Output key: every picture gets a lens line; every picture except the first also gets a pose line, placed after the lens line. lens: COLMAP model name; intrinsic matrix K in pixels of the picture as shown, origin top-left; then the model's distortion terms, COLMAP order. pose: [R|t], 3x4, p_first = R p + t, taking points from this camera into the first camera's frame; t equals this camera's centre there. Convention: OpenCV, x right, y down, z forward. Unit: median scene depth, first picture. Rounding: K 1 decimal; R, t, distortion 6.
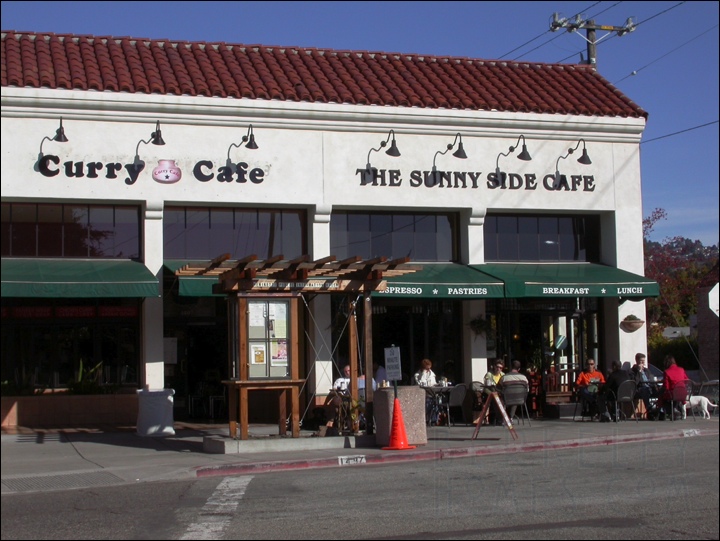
lens RADIAL K [[1159.8, 0, 360.0], [0, 1159.8, 270.5], [0, 0, 1]] dist [-0.008774, -0.009804]
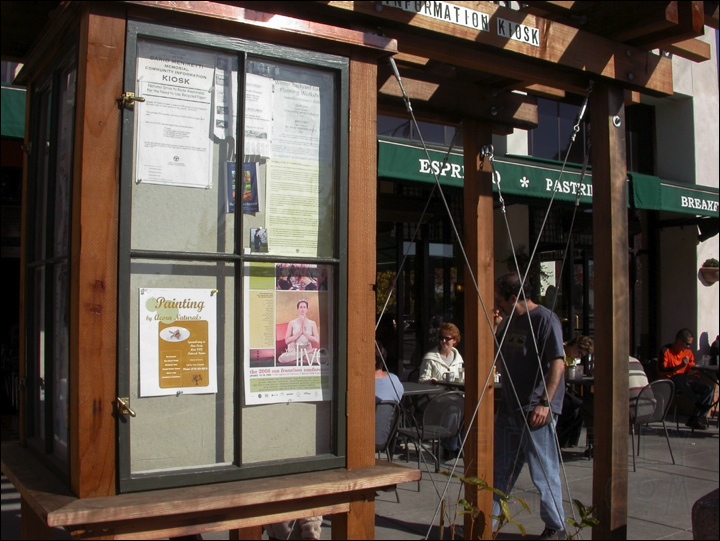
lens RADIAL K [[790.3, 0, 360.0], [0, 790.3, 270.5], [0, 0, 1]] dist [-0.164510, -0.000145]
pose [[0.962107, 0.033304, 0.270632, -0.093467], [-0.041842, 0.998790, 0.025840, 0.056794], [-0.269444, -0.036185, 0.962336, 0.873246]]
